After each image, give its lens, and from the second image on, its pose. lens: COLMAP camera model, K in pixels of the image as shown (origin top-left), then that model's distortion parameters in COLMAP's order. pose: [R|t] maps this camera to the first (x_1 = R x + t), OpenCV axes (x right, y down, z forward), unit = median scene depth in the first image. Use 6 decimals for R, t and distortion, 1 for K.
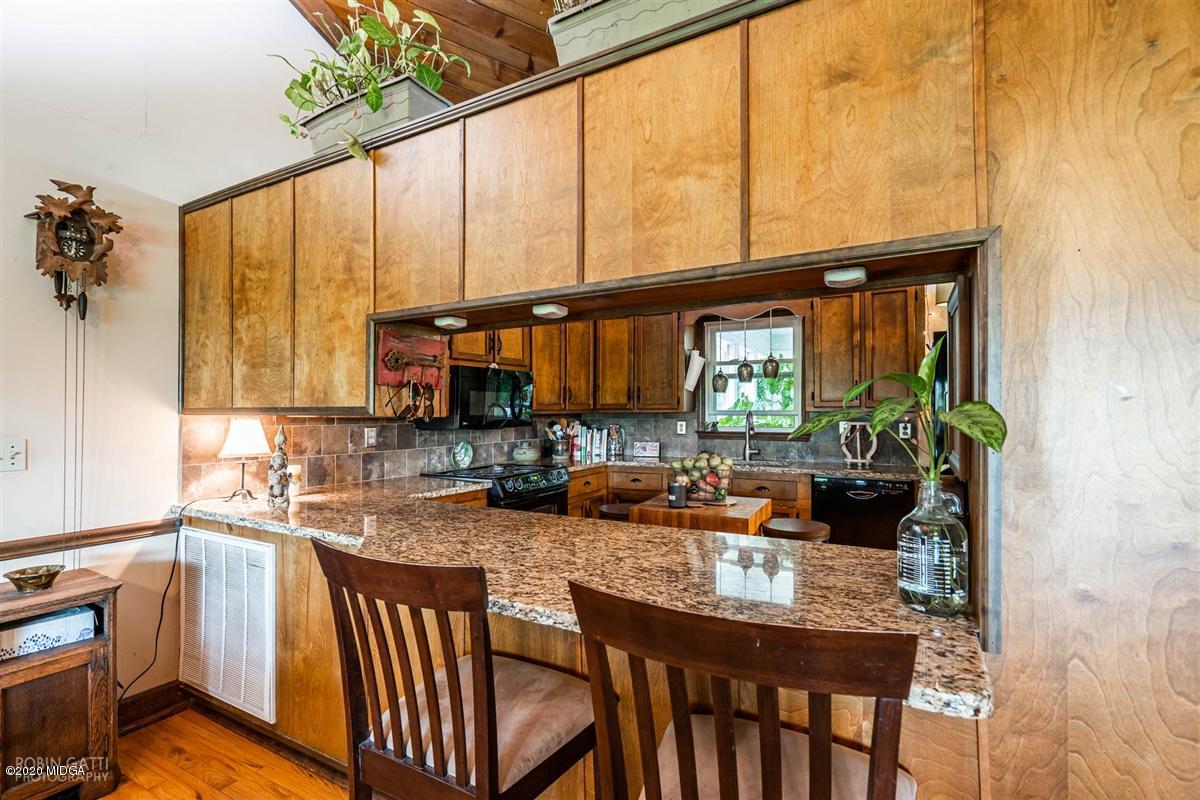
lens RADIAL K [[544.9, 0, 600.0], [0, 544.9, 400.0], [0, 0, 1]] dist [-0.002070, -0.000246]
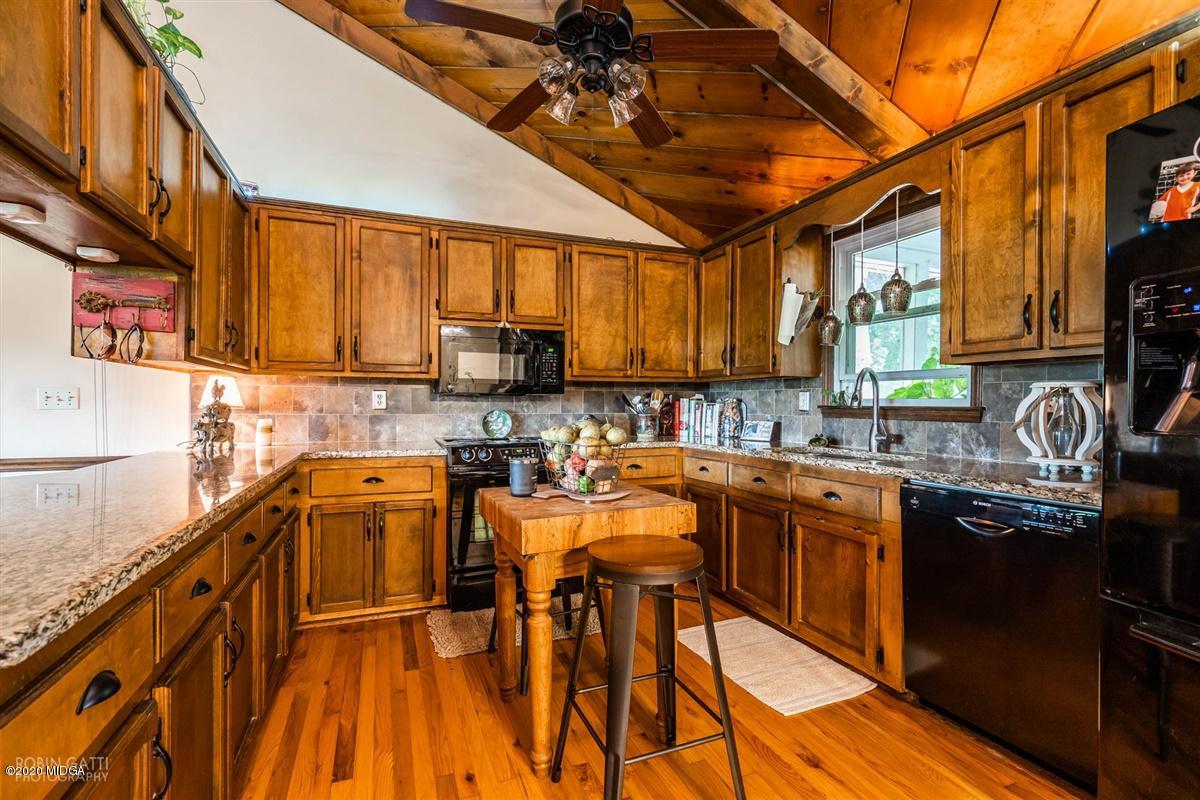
lens RADIAL K [[544.9, 0, 600.0], [0, 544.9, 400.0], [0, 0, 1]] dist [-0.002070, -0.000246]
pose [[0.783618, 0.002592, -0.621238, 0.424208], [0.006409, 0.999904, 0.012257, 0.044454], [0.621211, -0.013587, 0.783526, 0.340379]]
